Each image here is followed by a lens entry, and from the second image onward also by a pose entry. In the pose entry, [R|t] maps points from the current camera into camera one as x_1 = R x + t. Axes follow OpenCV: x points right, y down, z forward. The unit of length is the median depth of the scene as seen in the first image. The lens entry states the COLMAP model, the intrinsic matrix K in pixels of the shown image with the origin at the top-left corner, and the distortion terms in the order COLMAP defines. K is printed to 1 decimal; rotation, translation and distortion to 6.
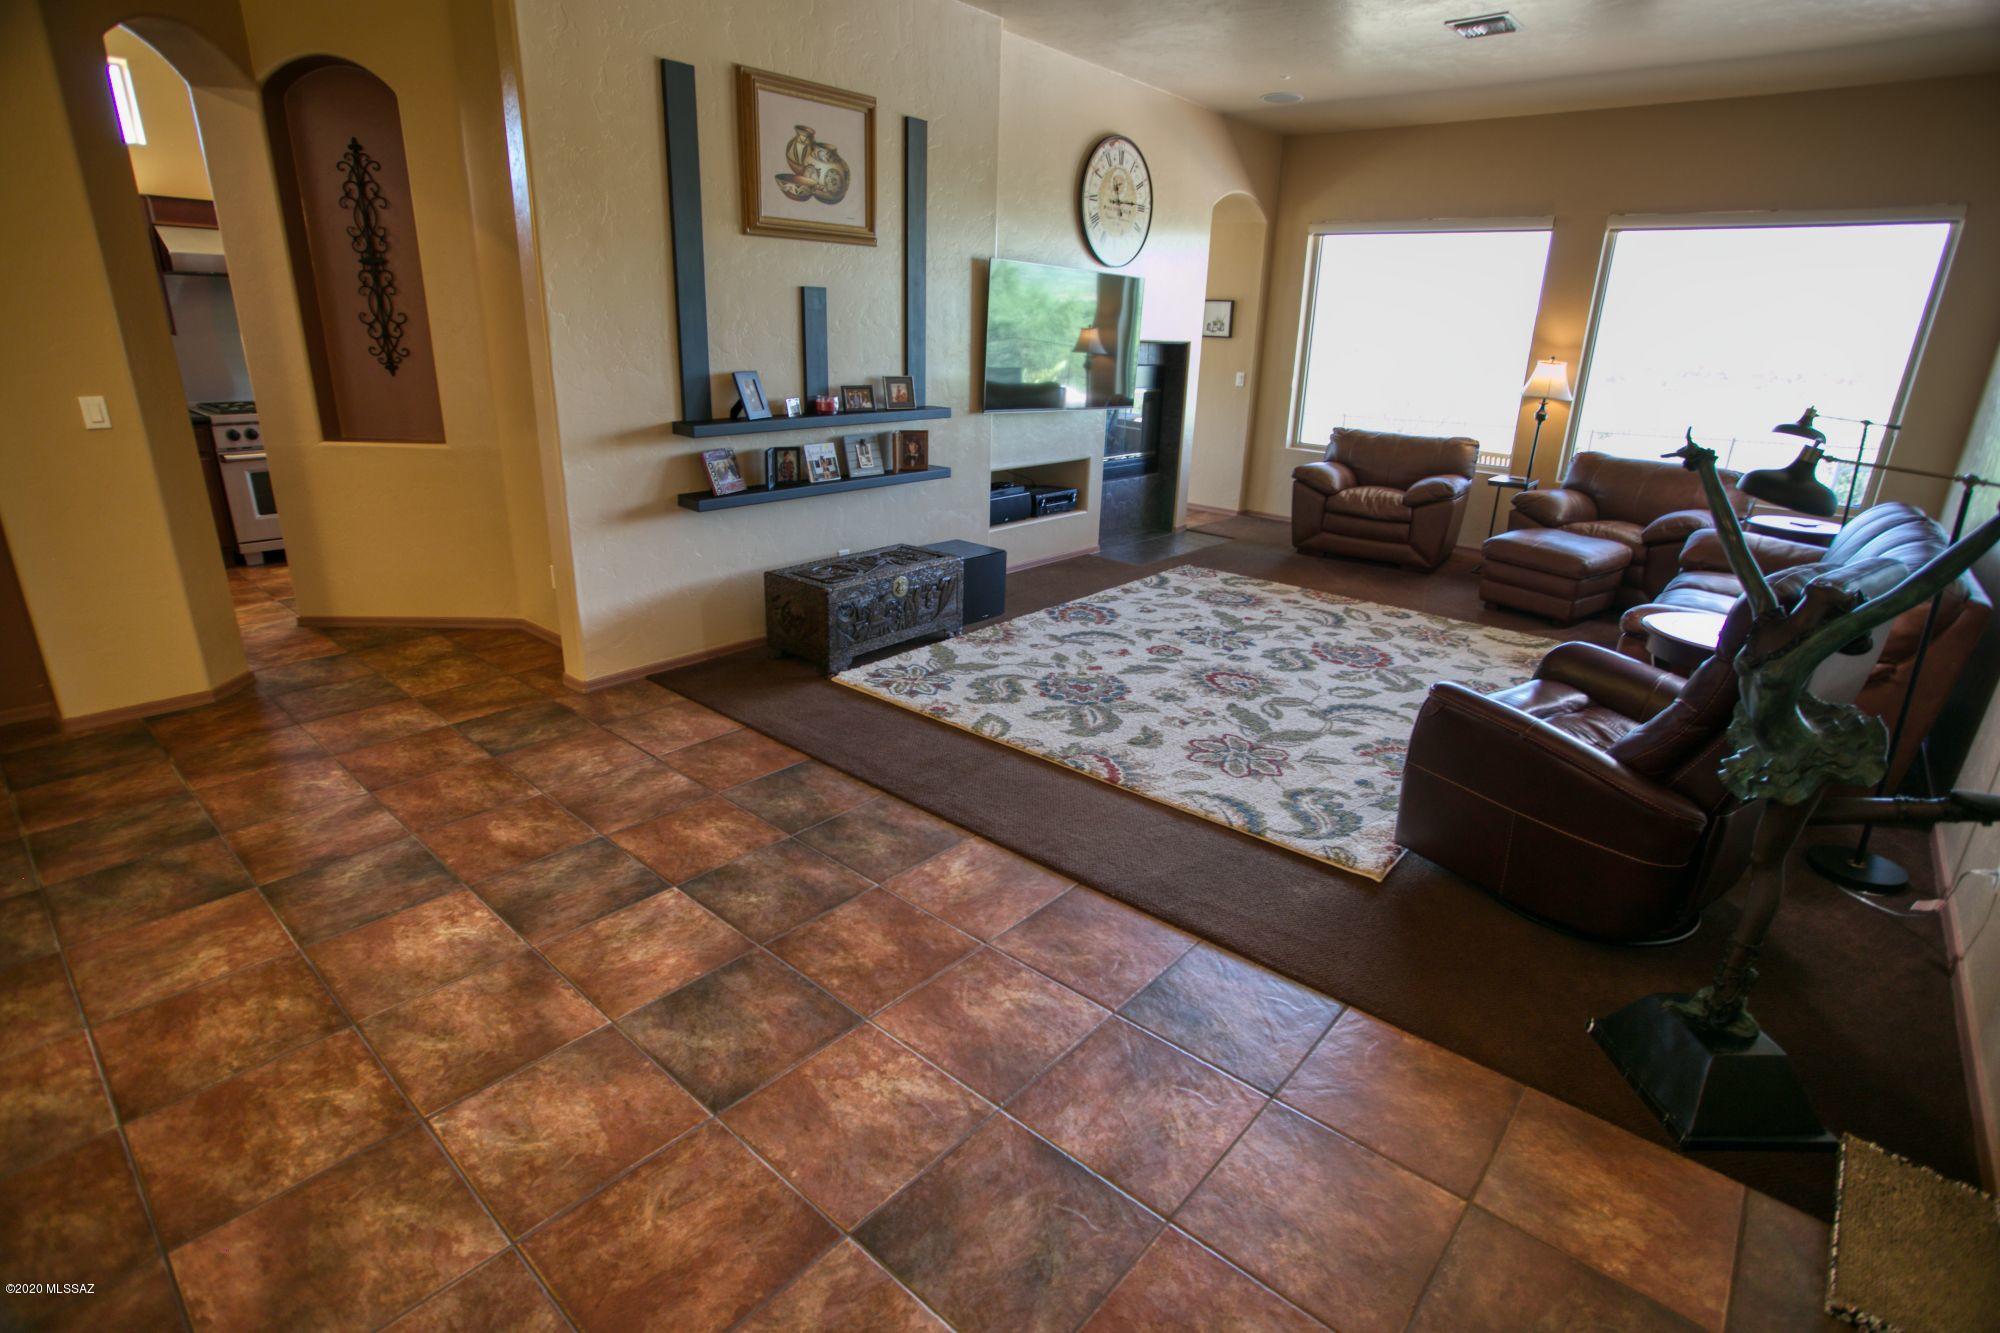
lens RADIAL K [[973.9, 0, 1017.0], [0, 973.9, 658.4], [0, 0, 1]] dist [-0.079456, 0.037434]
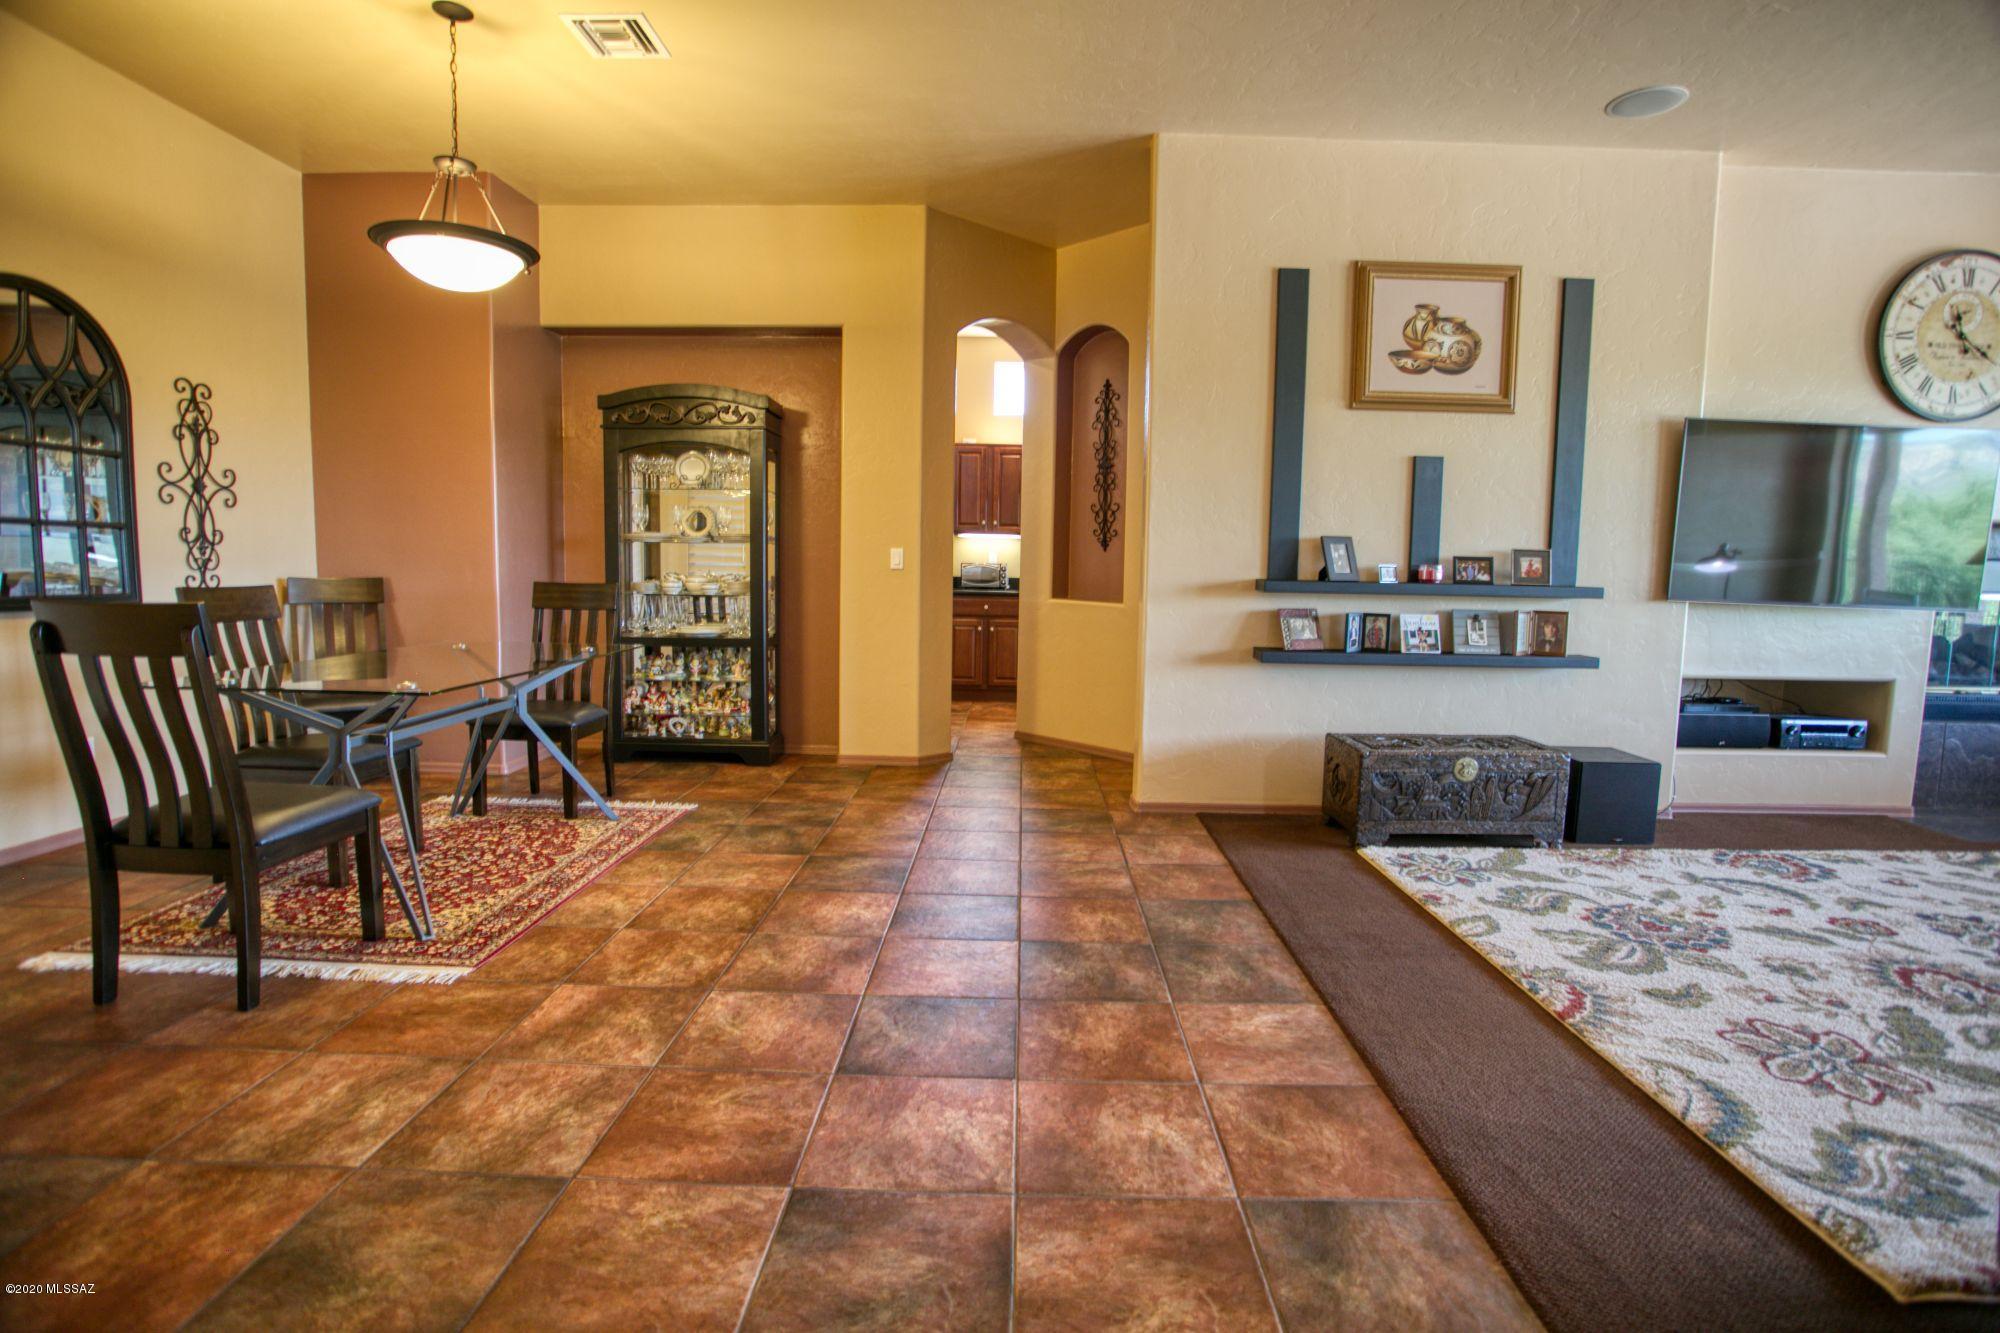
lens RADIAL K [[973.9, 0, 1017.0], [0, 973.9, 658.4], [0, 0, 1]] dist [-0.079456, 0.037434]
pose [[0.646025, 0.054665, -0.761356, 0.288448], [-0.246371, 0.958982, -0.140196, 0.054721], [0.722463, 0.278146, 0.632994, 0.141625]]
